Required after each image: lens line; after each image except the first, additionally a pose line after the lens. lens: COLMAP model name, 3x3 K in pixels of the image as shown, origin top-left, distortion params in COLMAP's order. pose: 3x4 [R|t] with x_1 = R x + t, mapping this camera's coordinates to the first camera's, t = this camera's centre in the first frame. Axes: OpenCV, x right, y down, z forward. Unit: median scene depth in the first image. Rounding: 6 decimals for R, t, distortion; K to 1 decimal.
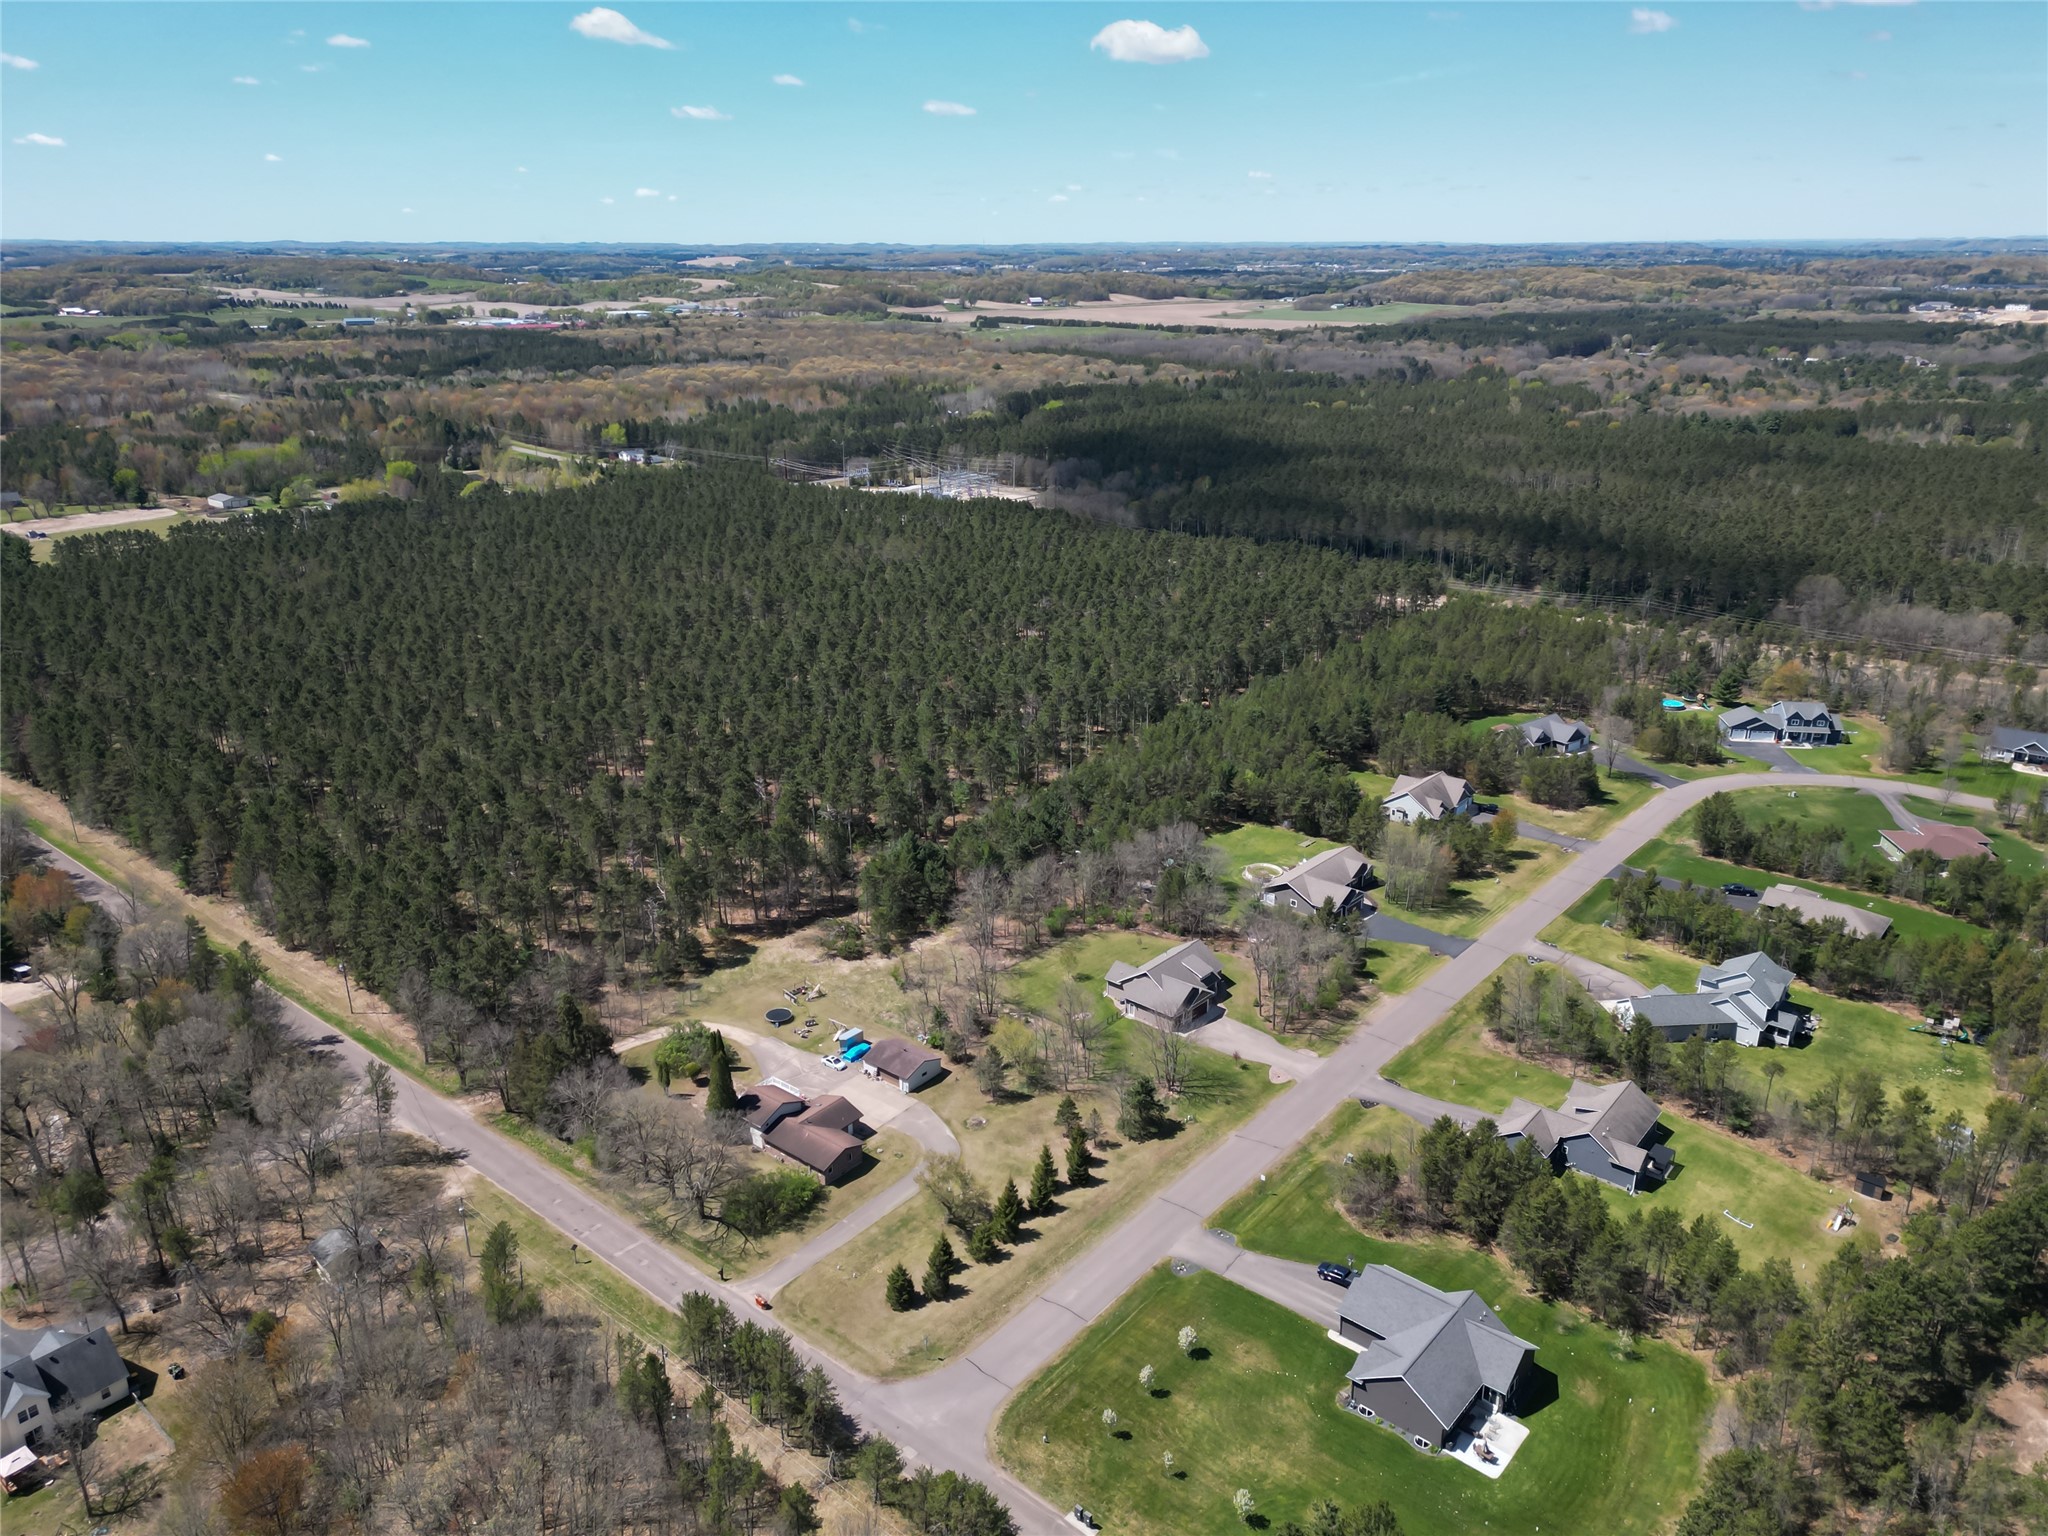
lens RADIAL K [[1462.8, 0, 1024.0], [0, 1462.8, 768.0], [0, 0, 1]] dist [0.076039, -0.002620]
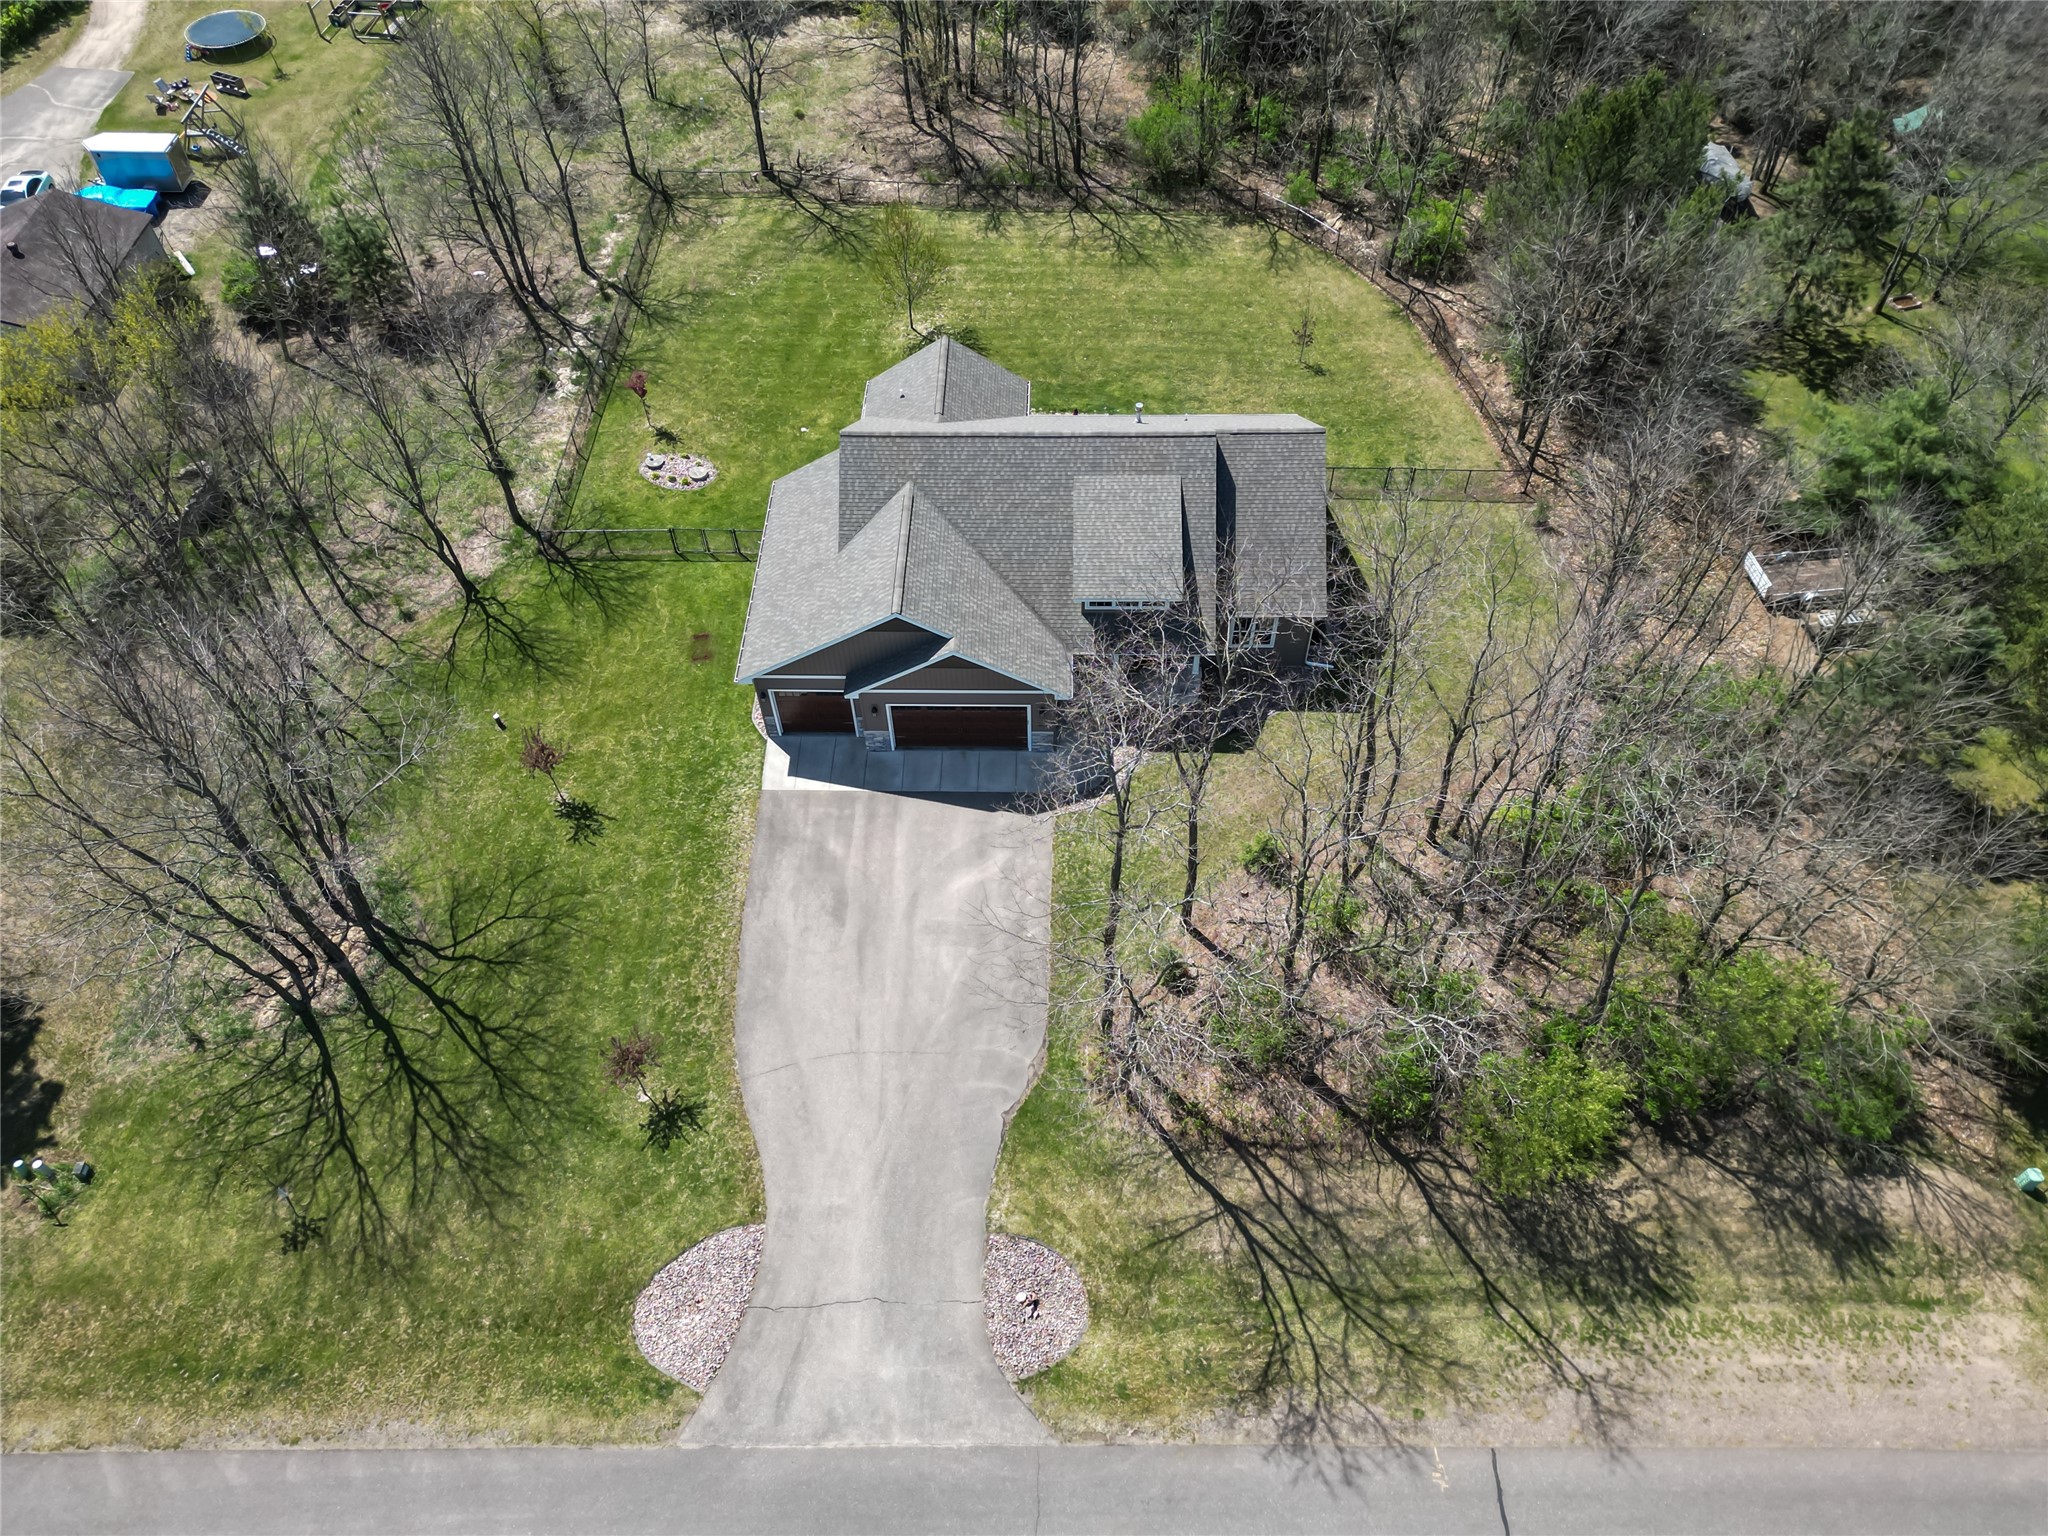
lens RADIAL K [[1481.4, 0, 1032.2], [0, 1481.4, 762.8], [0, 0, 1]] dist [0.073948, -0.080285]
pose [[0.638833, 0.584905, -0.499779, 0.207917], [-0.245899, 0.770774, 0.587743, 0.040492], [0.728990, -0.252574, 0.636223, 0.781919]]
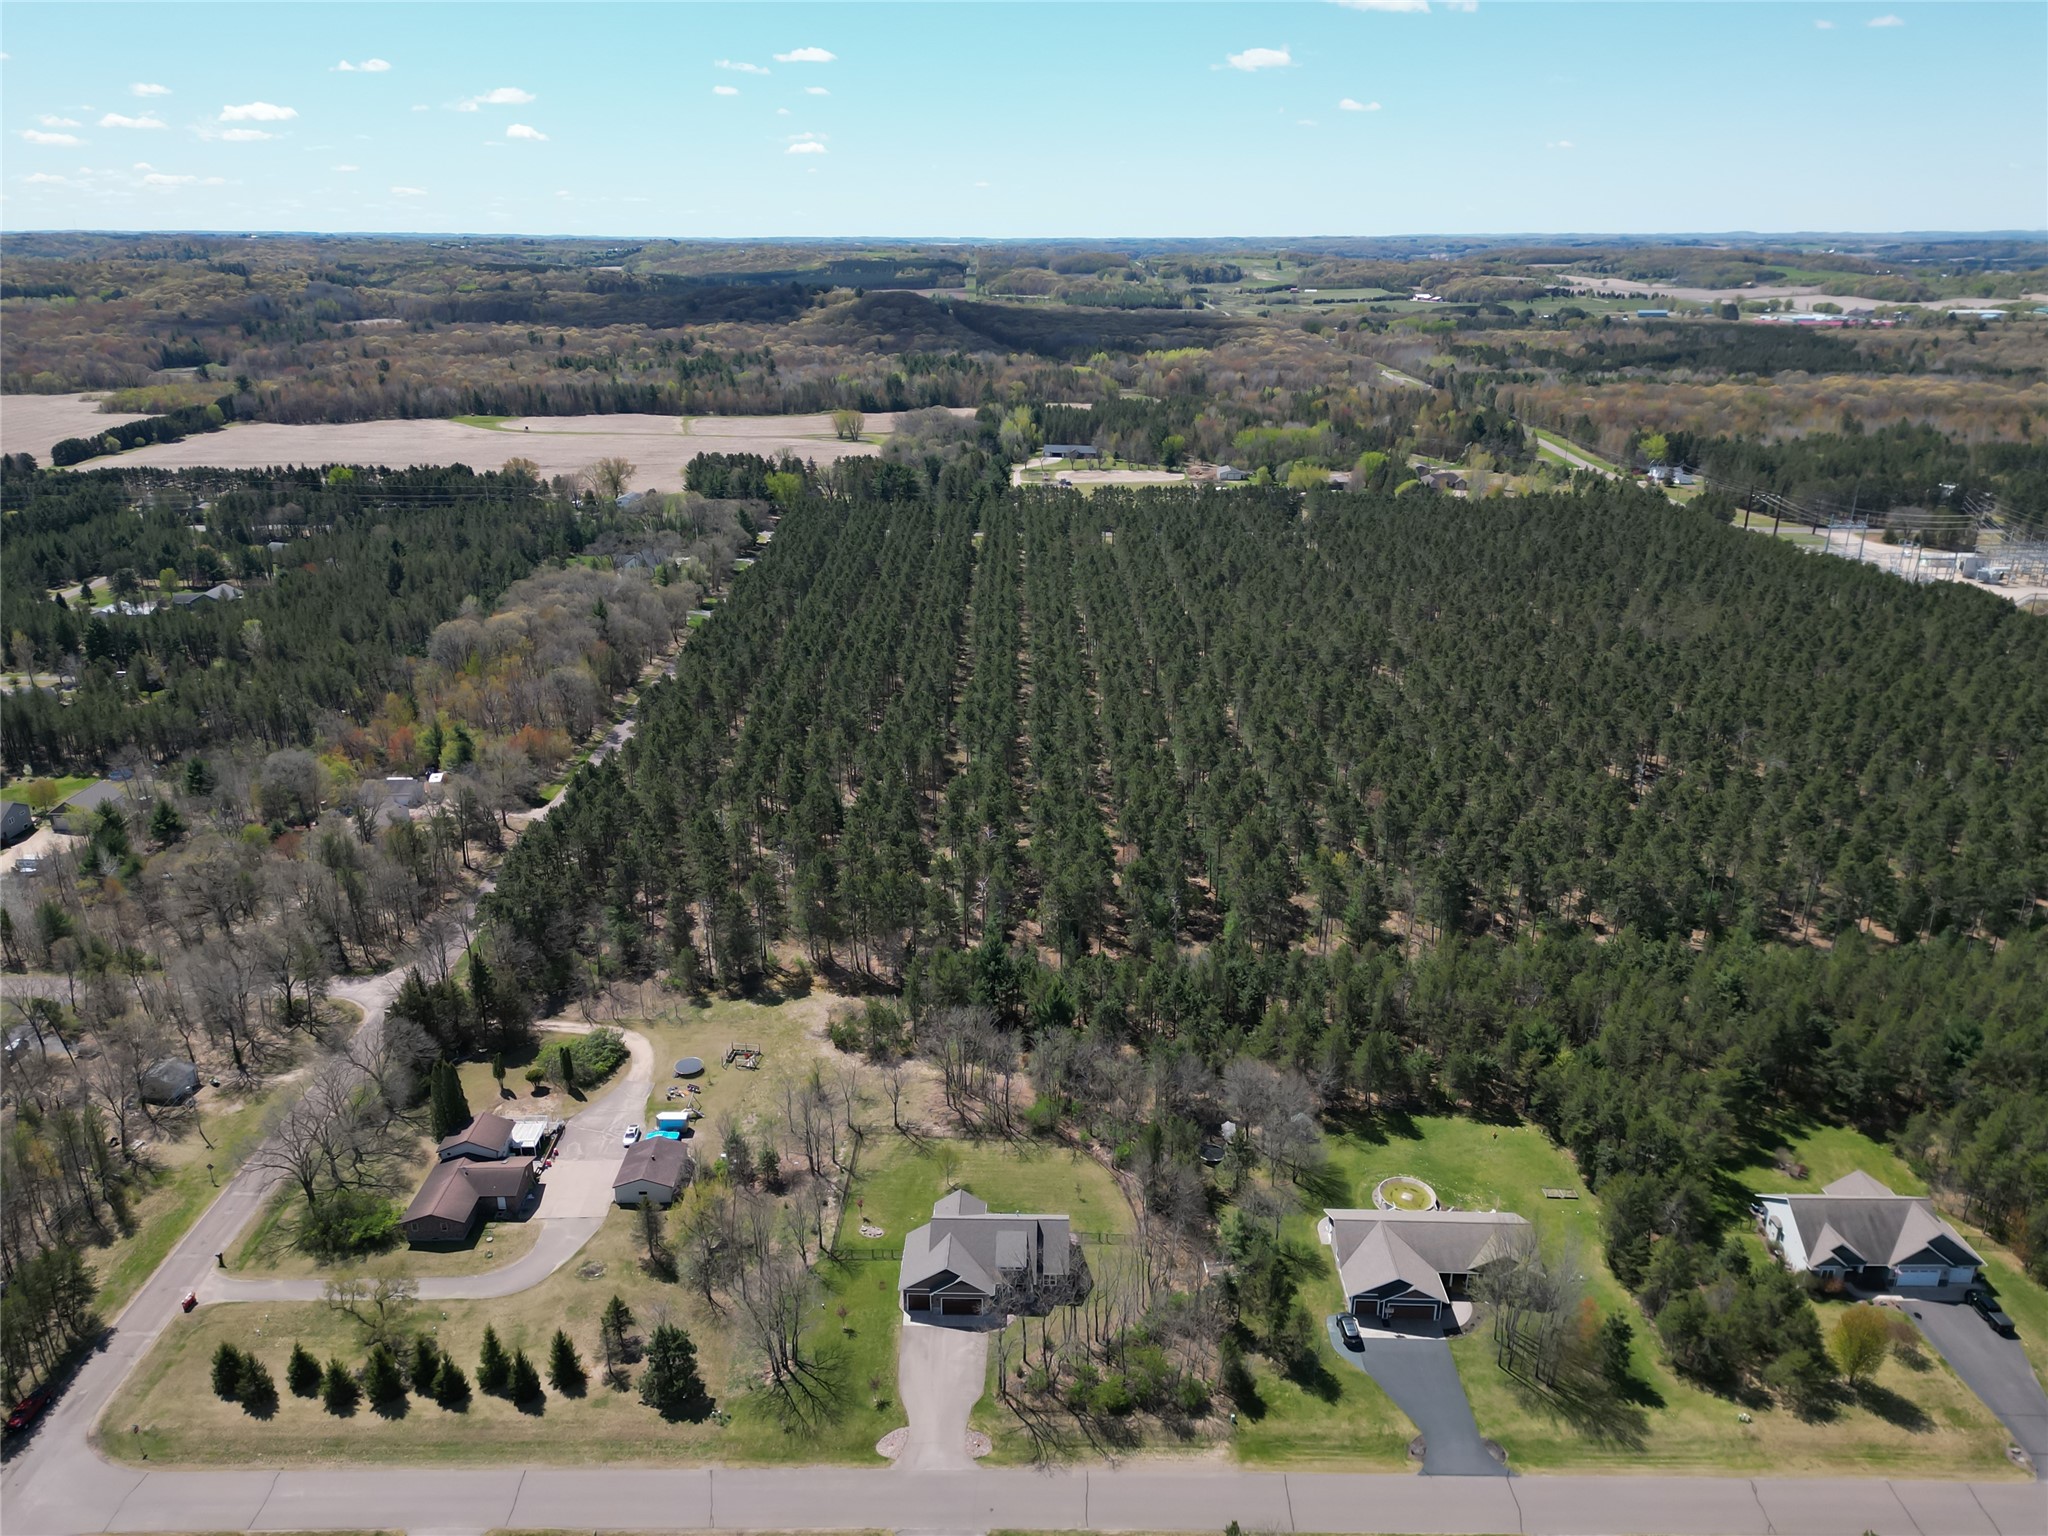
lens RADIAL K [[1481.4, 0, 1032.2], [0, 1481.4, 762.8], [0, 0, 1]] dist [0.073948, -0.080285]
pose [[0.639987, 0.263832, -0.721671, 0.527286], [-0.263393, 0.957627, 0.116513, -0.157628], [0.721831, 0.115516, 0.682360, 0.451786]]
